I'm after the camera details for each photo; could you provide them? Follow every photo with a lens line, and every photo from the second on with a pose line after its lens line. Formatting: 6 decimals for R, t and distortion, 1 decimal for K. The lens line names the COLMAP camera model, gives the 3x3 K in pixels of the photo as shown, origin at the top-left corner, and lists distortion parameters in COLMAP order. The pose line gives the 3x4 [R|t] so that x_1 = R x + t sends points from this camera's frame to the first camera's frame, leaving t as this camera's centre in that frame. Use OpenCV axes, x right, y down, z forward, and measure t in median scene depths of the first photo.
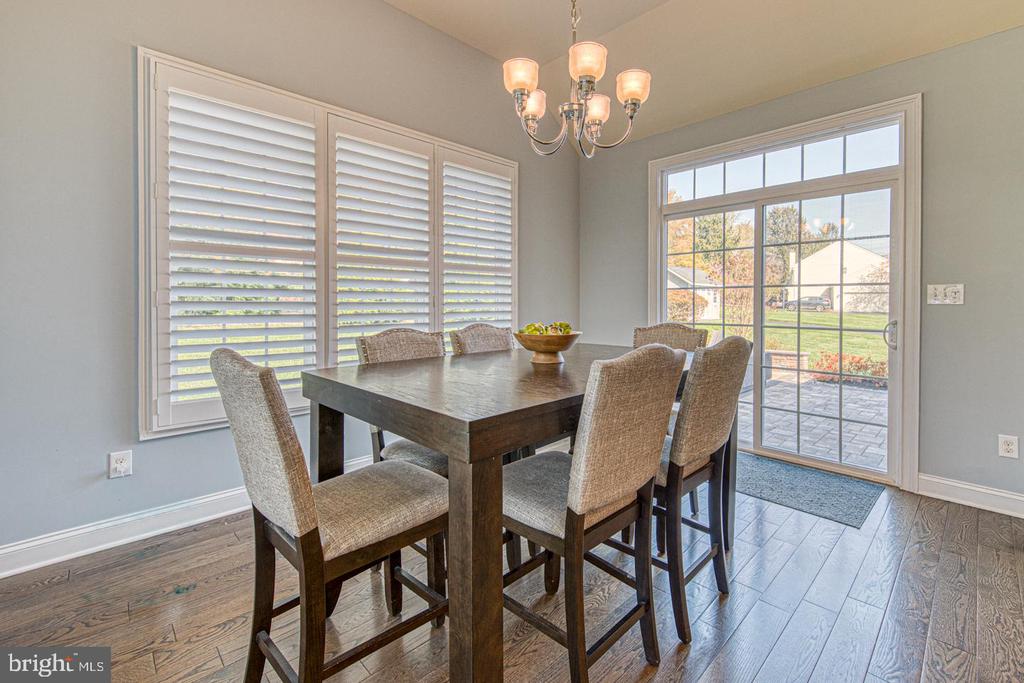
lens RADIAL K [[447.2, 0, 555.8], [0, 447.2, 316.6], [0, 0, 1]] dist [-0.010849, -0.000029]
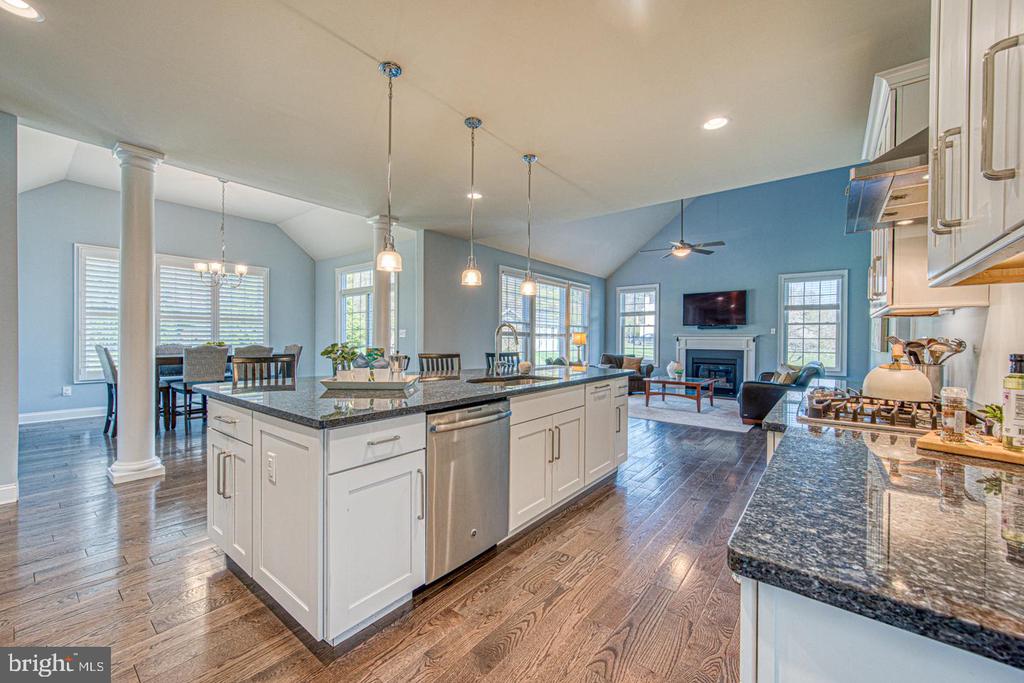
lens RADIAL K [[408.8, 0, 494.5], [0, 408.8, 345.8], [0, 0, 1]] dist [-0.000337, -0.000192]
pose [[0.997569, 0.004458, 0.069549, 1.287872], [-0.003775, 0.999943, -0.009944, 0.044307], [-0.069590, 0.009658, 0.997529, -1.482252]]
